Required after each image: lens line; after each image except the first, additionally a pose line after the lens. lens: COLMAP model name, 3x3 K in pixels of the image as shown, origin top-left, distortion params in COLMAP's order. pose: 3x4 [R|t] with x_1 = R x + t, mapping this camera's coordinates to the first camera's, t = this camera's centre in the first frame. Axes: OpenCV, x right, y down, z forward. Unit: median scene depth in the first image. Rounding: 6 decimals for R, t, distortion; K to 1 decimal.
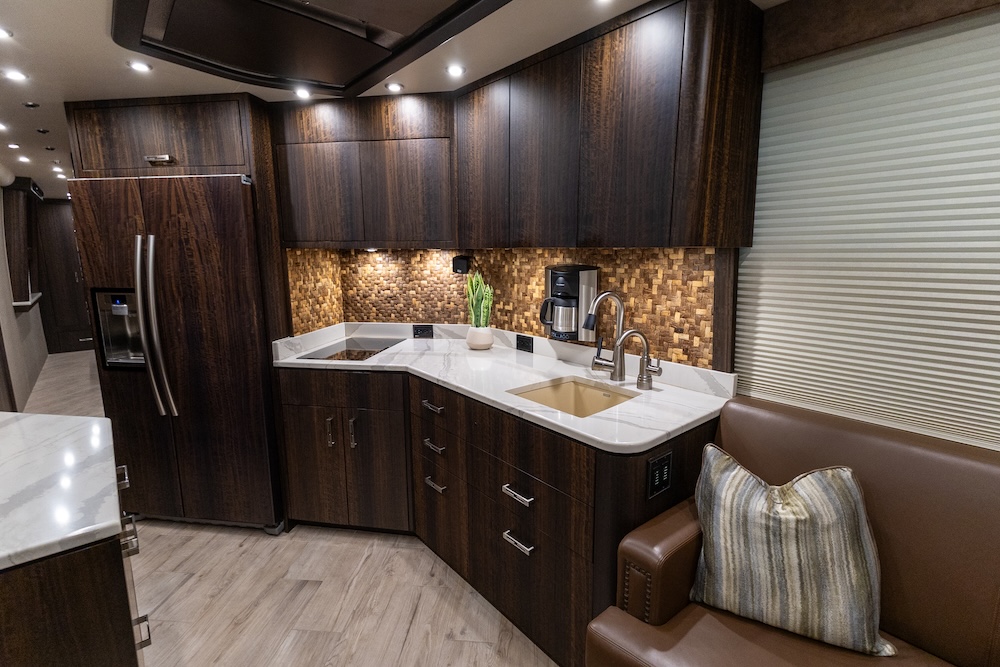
lens RADIAL K [[462.8, 0, 501.1], [0, 462.8, 330.9], [0, 0, 1]] dist [0.026976, -0.008031]
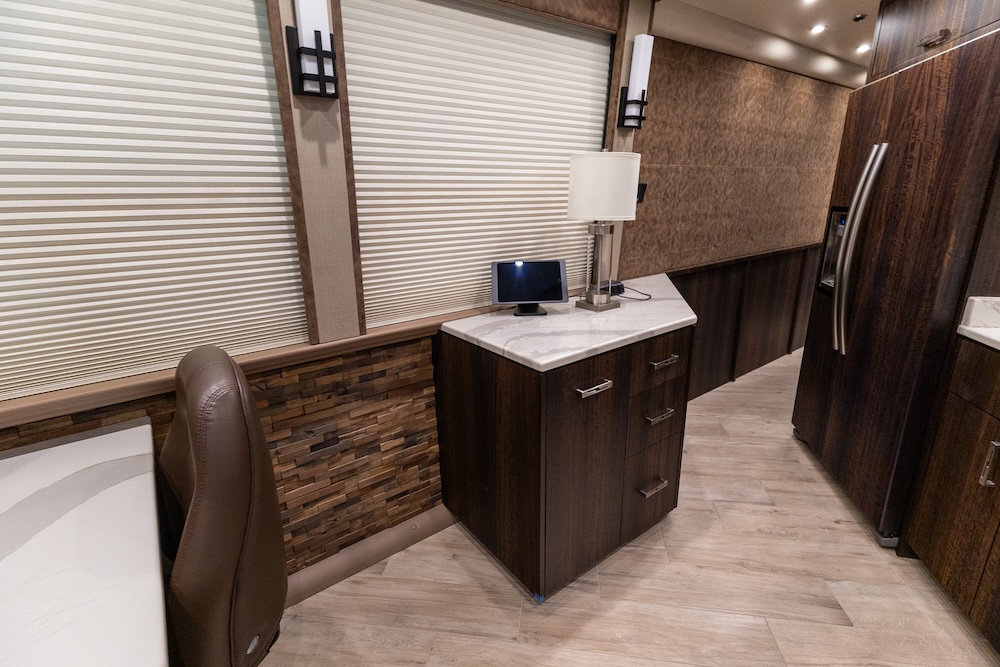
lens RADIAL K [[462.8, 0, 501.1], [0, 462.8, 330.9], [0, 0, 1]] dist [0.026976, -0.008031]
pose [[-0.060224, 0.283394, -0.957111, 0.209474], [-0.145909, 0.946053, 0.289301, -0.027512], [0.987463, 0.157074, -0.015625, 0.381036]]
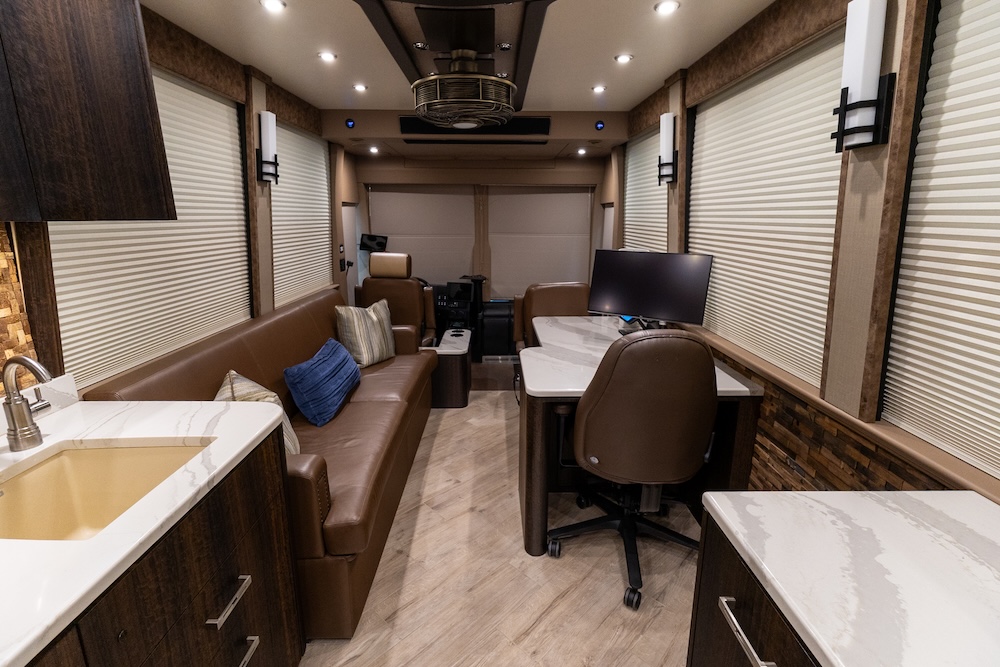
lens RADIAL K [[462.8, 0, 501.1], [0, 462.8, 330.9], [0, 0, 1]] dist [0.026976, -0.008031]
pose [[-0.772478, -0.151254, 0.616766, -0.455601], [0.110436, 0.924426, 0.365021, -0.149456], [-0.625365, 0.350084, -0.697395, 0.808326]]
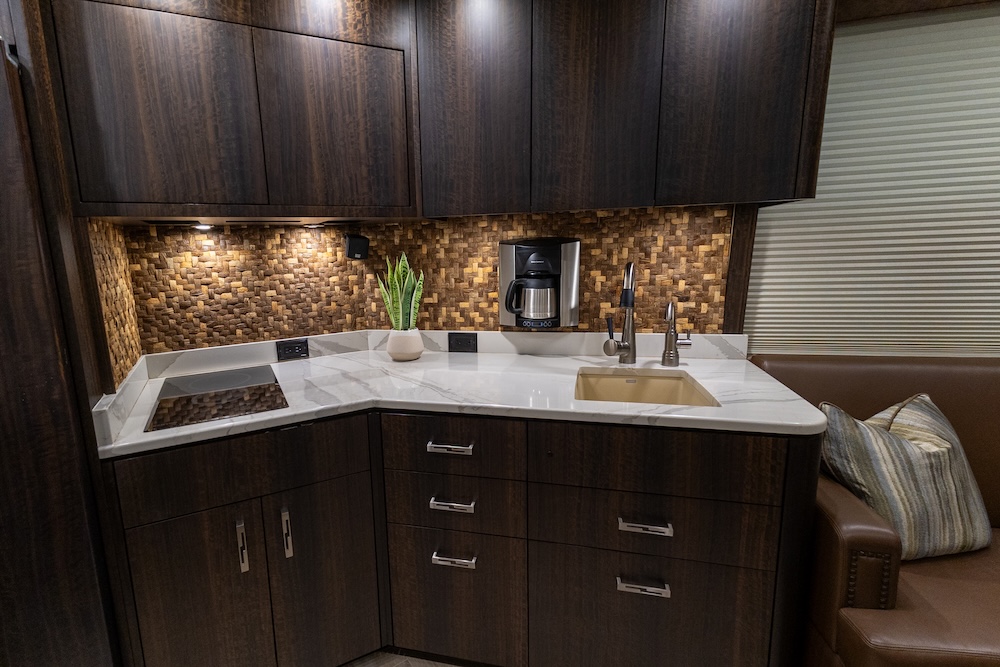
lens RADIAL K [[473.6, 0, 440.9], [0, 473.6, 327.8], [0, 0, 1]] dist [0.032115, -0.009935]
pose [[0.812145, -0.122197, 0.570516, -0.480070], [0.128648, 0.991261, 0.029180, -0.028727], [-0.569096, 0.049697, 0.820768, 0.390978]]
